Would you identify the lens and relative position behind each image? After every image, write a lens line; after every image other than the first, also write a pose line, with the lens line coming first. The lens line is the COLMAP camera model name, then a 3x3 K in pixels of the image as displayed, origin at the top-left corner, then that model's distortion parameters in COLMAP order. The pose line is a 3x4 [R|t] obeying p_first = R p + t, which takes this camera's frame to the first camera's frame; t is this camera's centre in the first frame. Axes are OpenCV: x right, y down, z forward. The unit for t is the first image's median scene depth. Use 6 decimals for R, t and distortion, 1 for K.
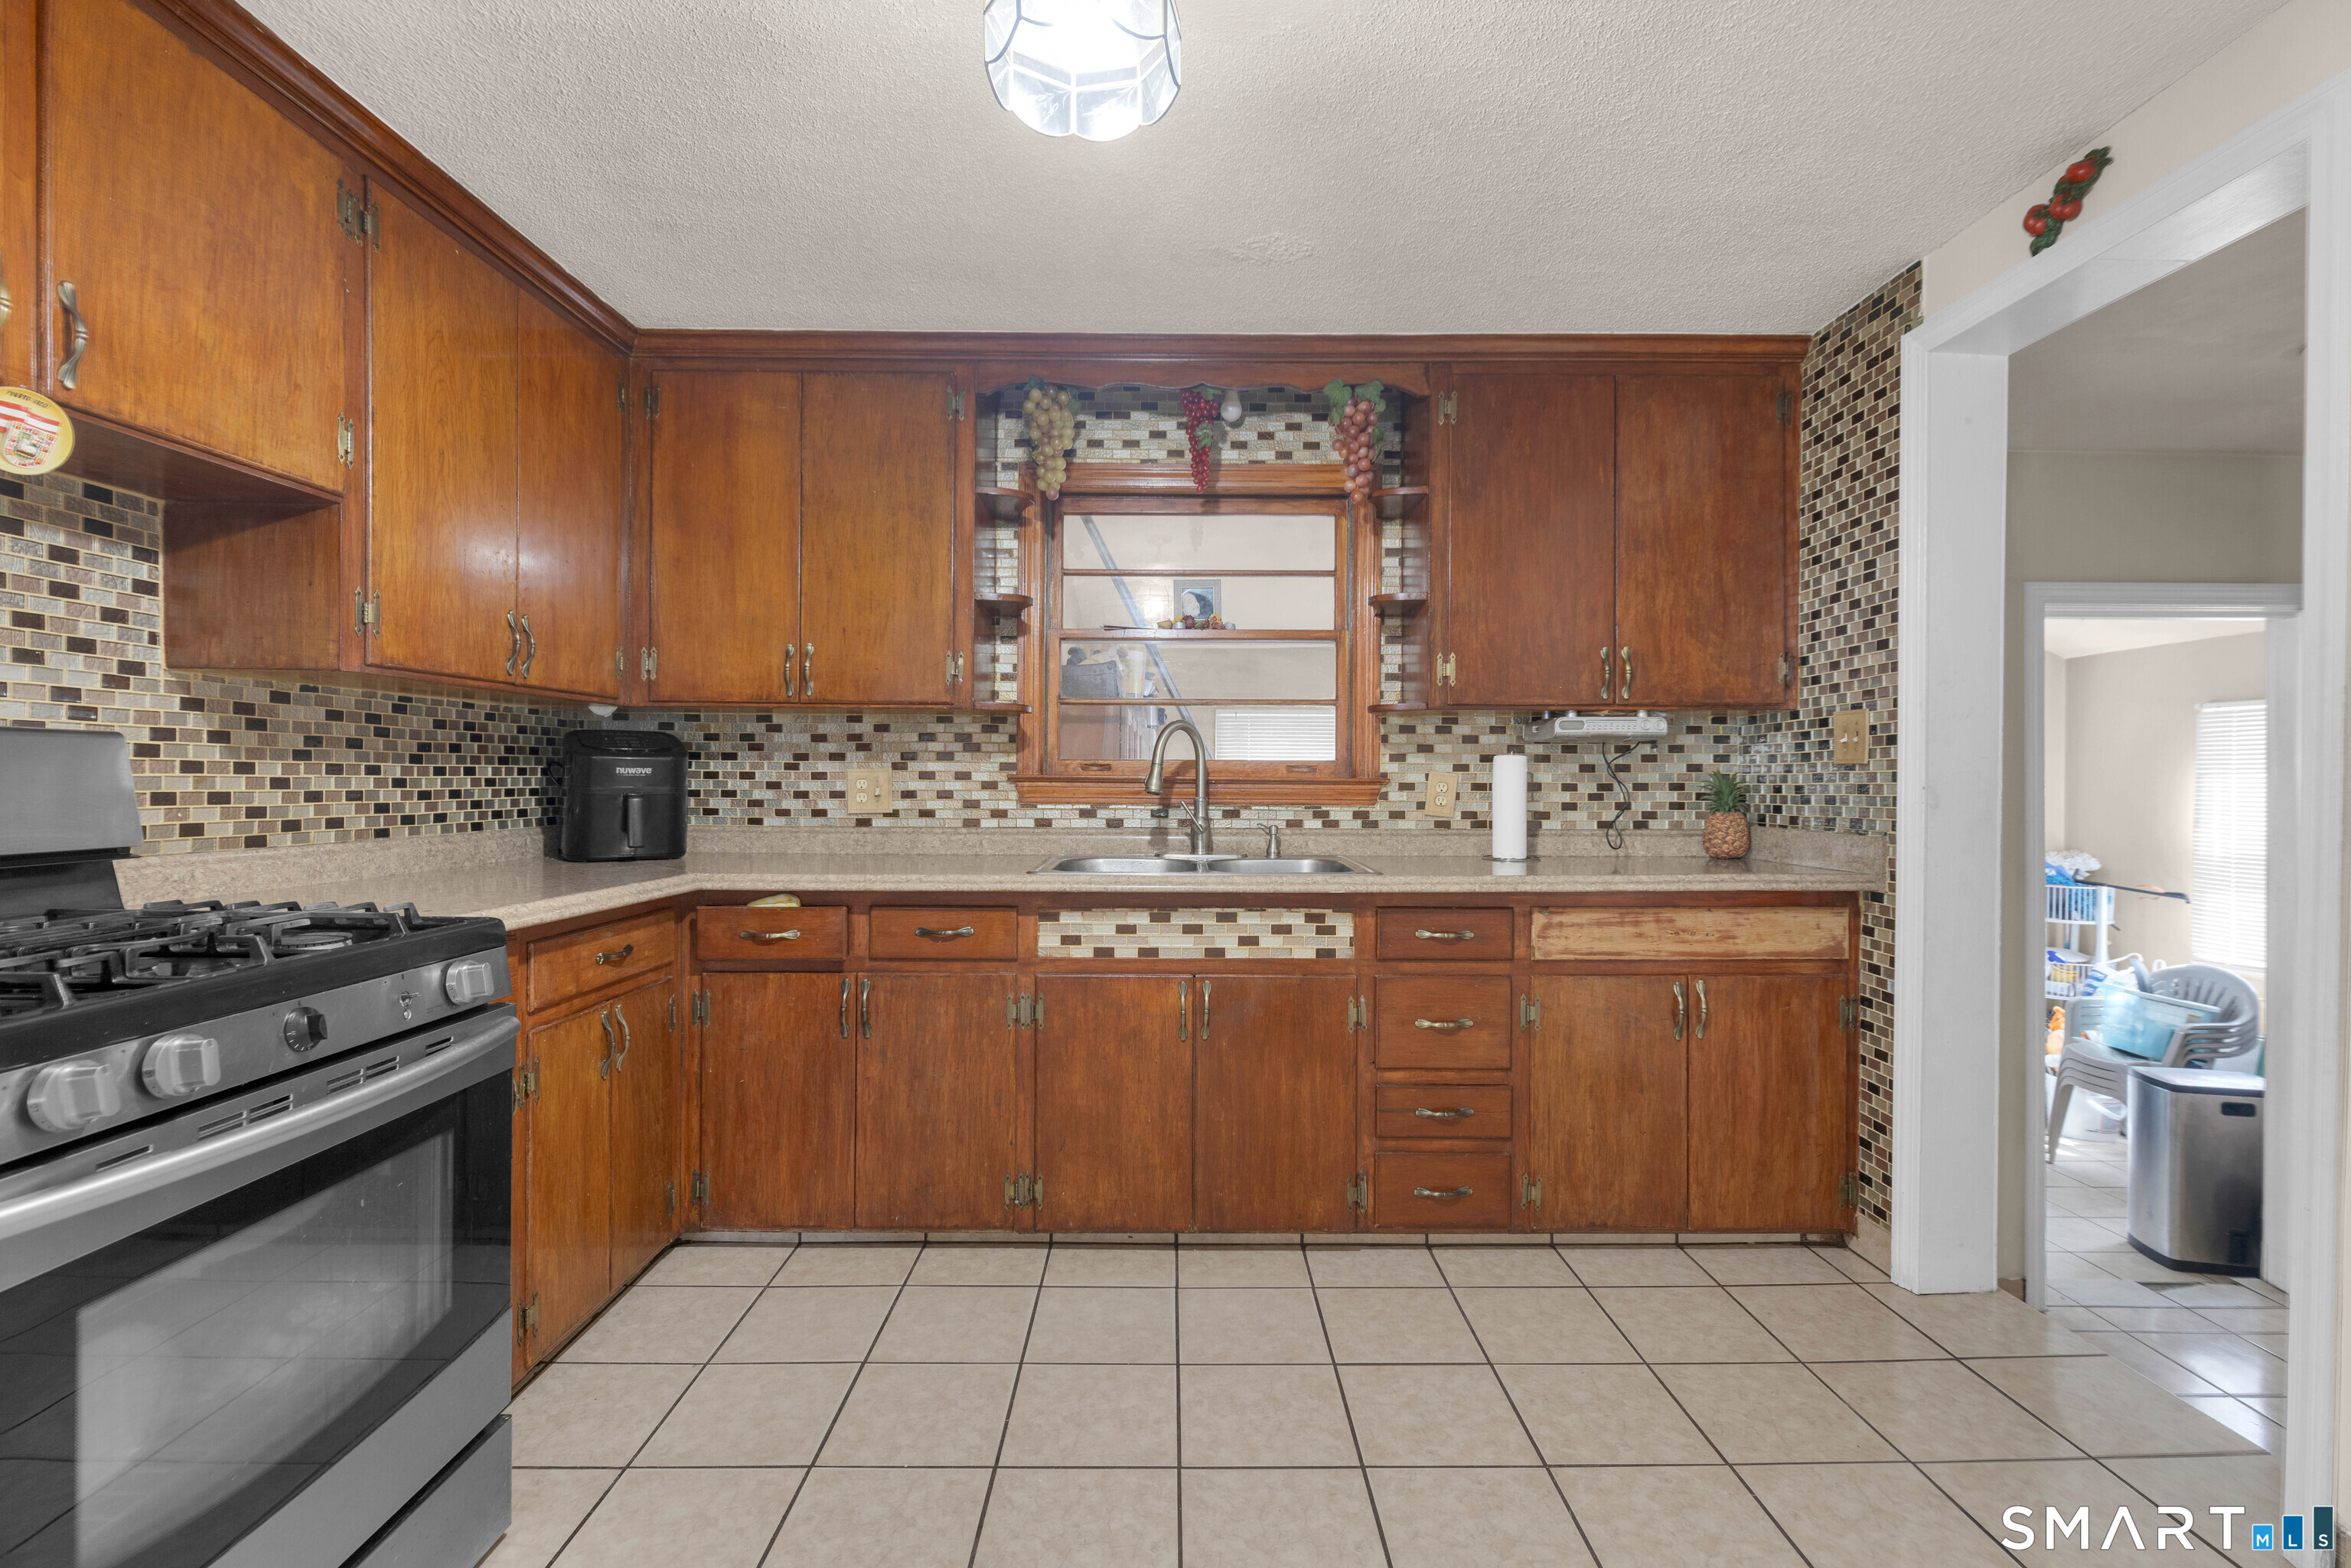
lens RADIAL K [[1059.9, 0, 1184.0], [0, 1059.9, 784.2], [0, 0, 1]] dist [0.003517, -0.001814]
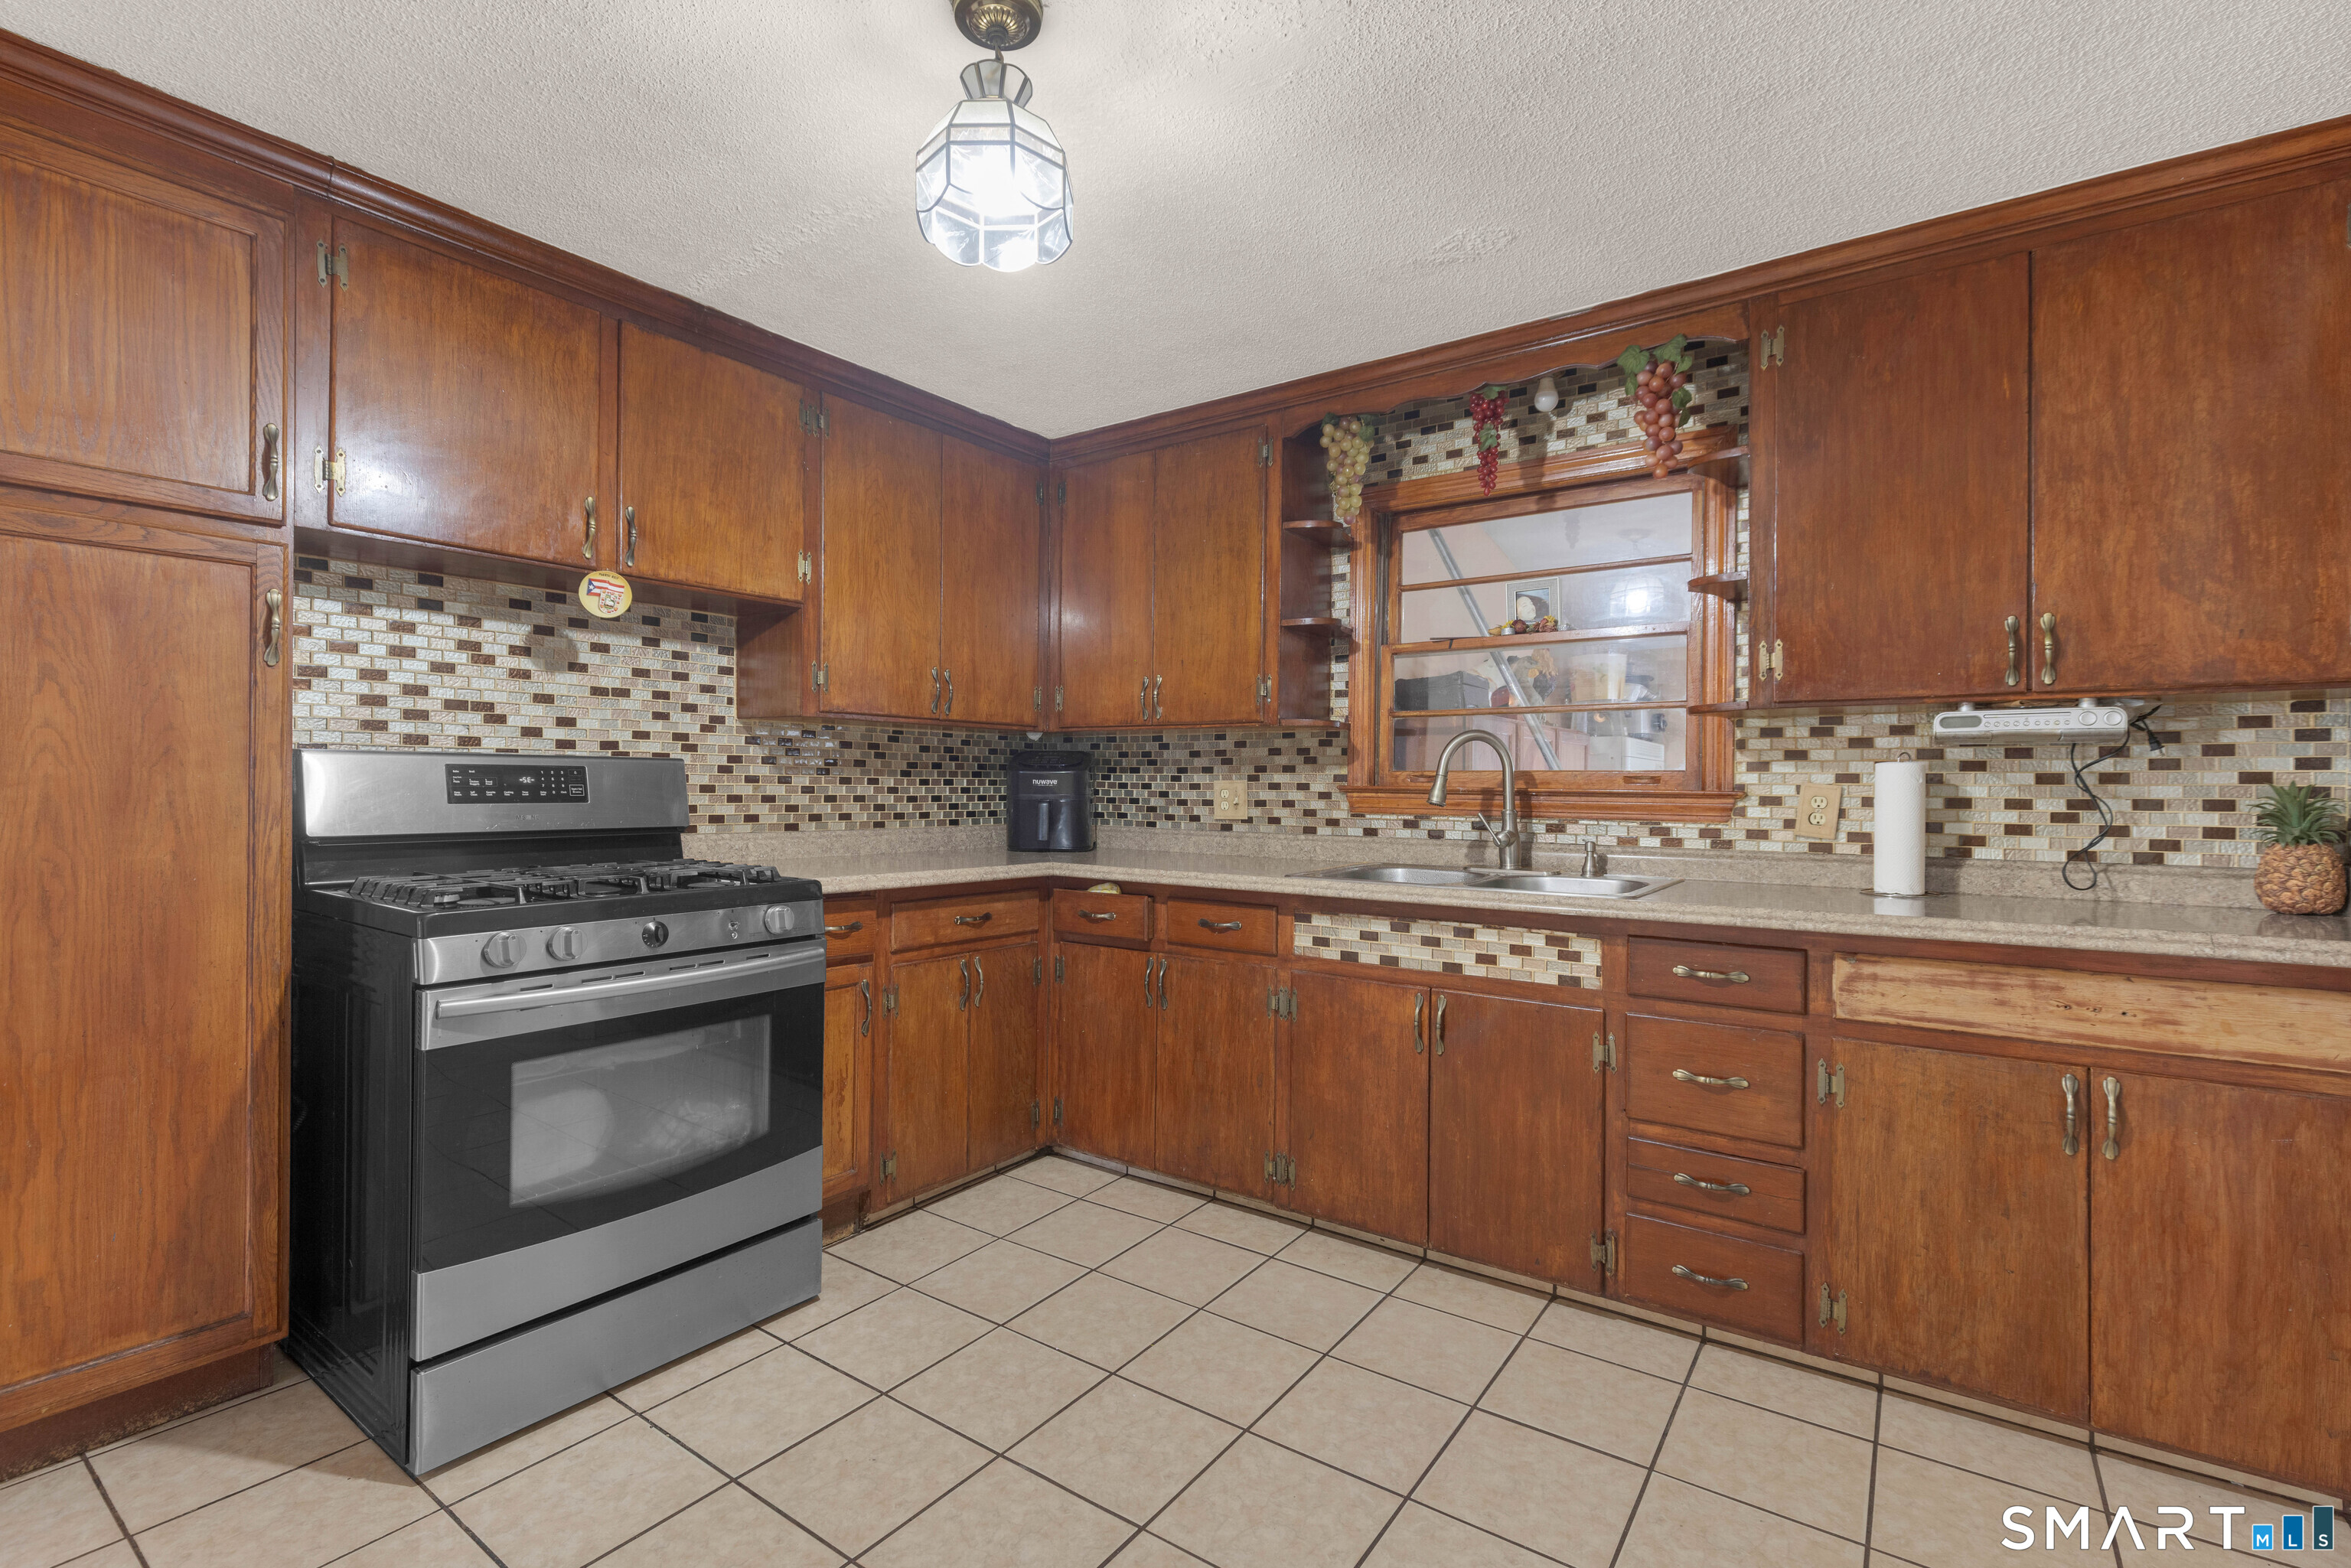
lens RADIAL K [[1059.9, 0, 1185.0], [0, 1059.9, 783.9], [0, 0, 1]] dist [0.003517, -0.001814]
pose [[0.809841, 0.000942, -0.586648, 0.400891], [-0.007831, 0.999927, -0.009205, 0.000209], [0.586597, 0.012048, 0.809790, 0.060434]]
